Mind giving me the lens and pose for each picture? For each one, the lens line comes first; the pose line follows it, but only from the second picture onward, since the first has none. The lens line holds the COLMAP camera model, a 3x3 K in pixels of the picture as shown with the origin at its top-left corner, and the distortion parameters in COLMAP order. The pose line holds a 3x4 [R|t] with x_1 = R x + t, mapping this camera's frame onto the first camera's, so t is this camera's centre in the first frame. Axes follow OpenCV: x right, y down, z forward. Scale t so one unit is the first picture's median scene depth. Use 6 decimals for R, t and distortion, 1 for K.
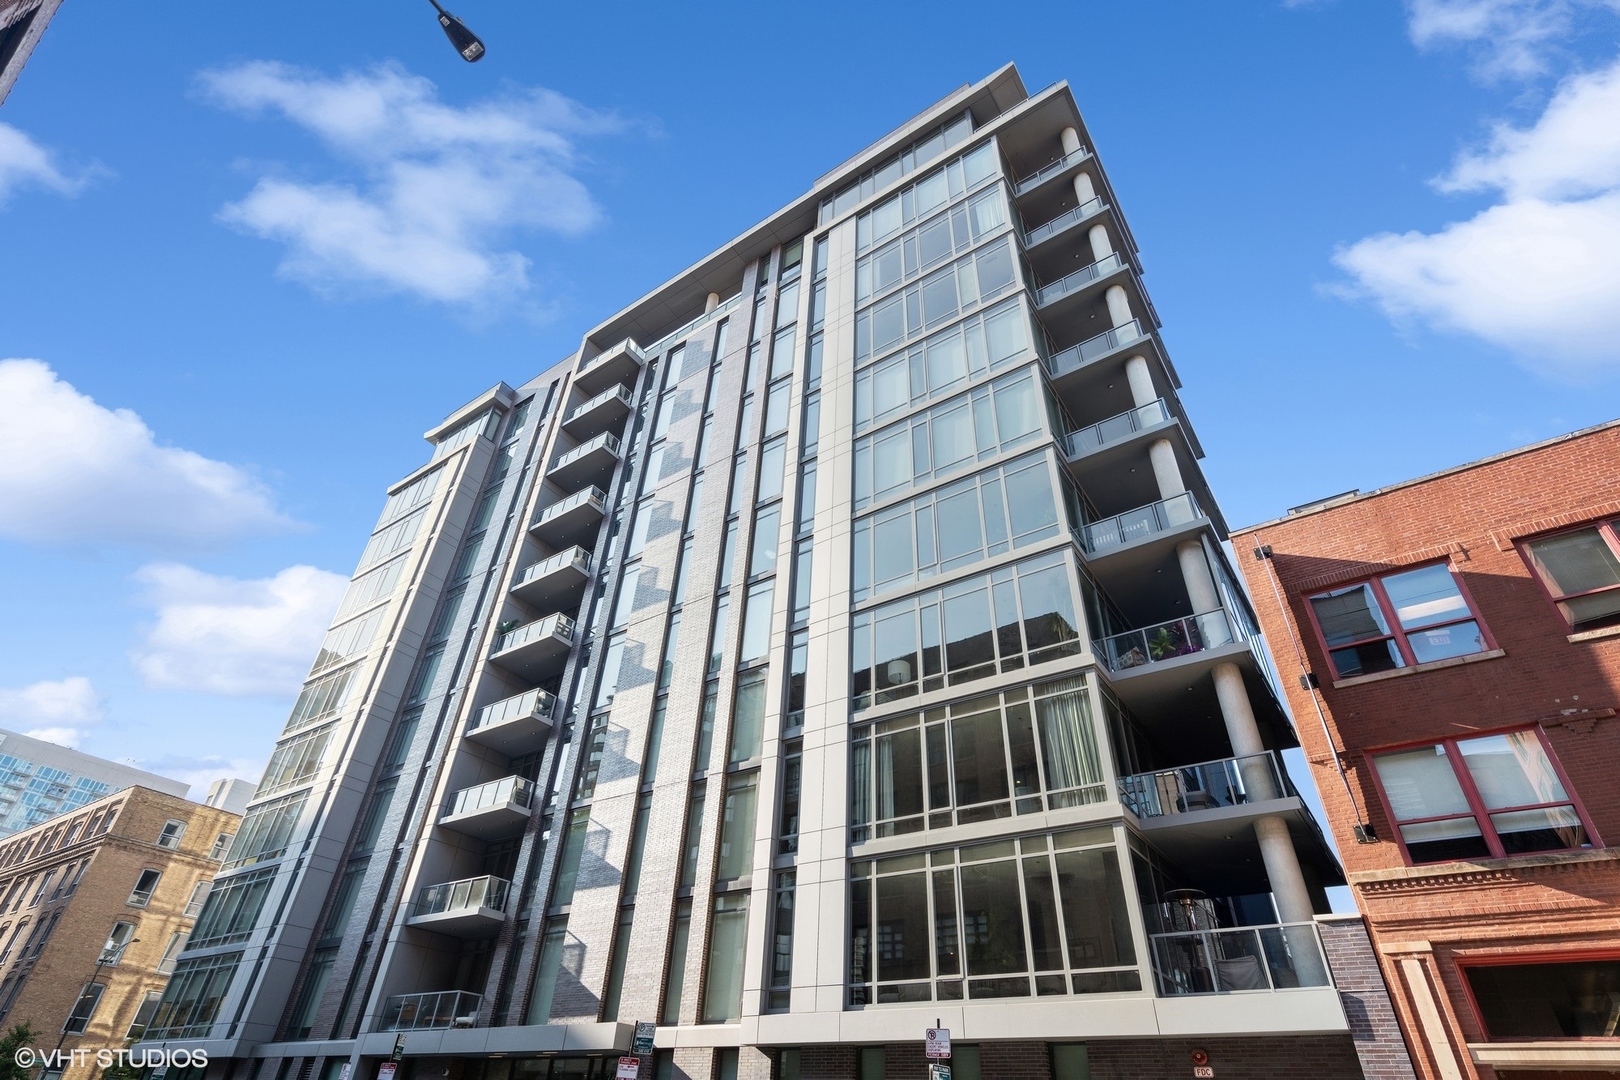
lens RADIAL K [[840.3, 0, 831.4], [0, 840.3, 531.4], [0, 0, 1]] dist [0.003546, 0.000401]
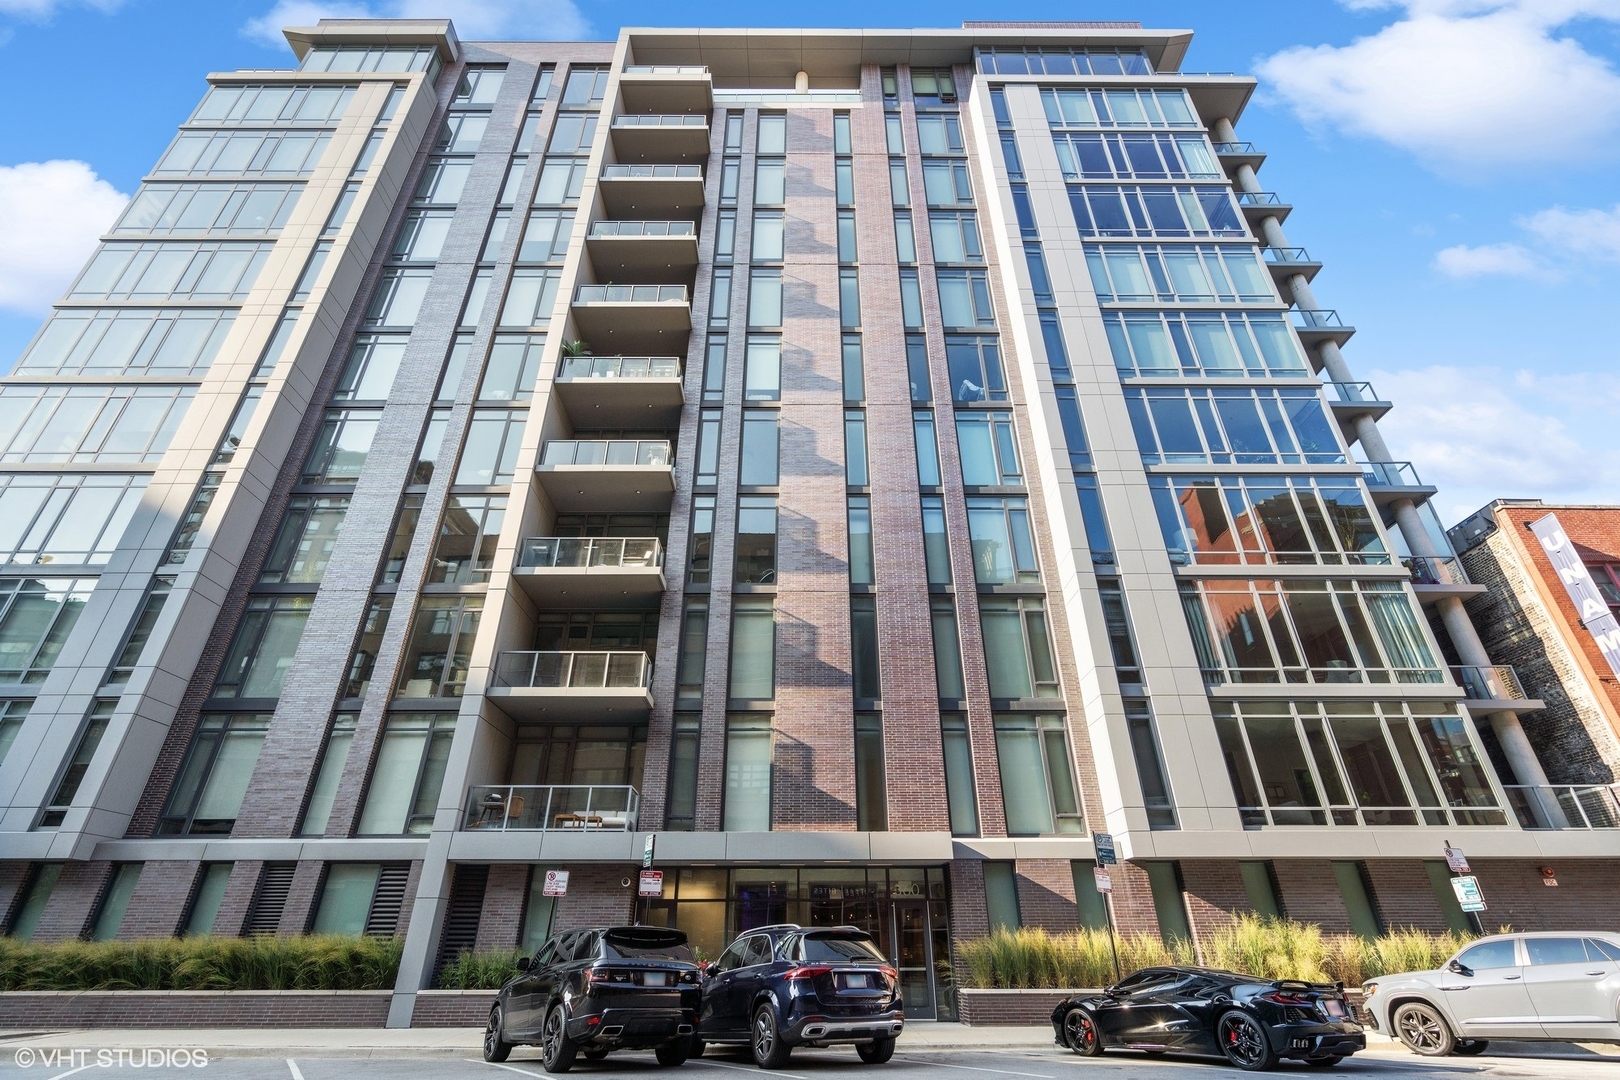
lens RADIAL K [[750.4, 0, 810.2], [0, 750.4, 536.8], [0, 0, 1]] dist [-0.001216, -0.000037]
pose [[0.811264, 0.246750, 0.530061, -0.940098], [-0.315676, 0.947943, 0.041868, 0.316882], [-0.492137, -0.201294, 0.846925, 0.487127]]
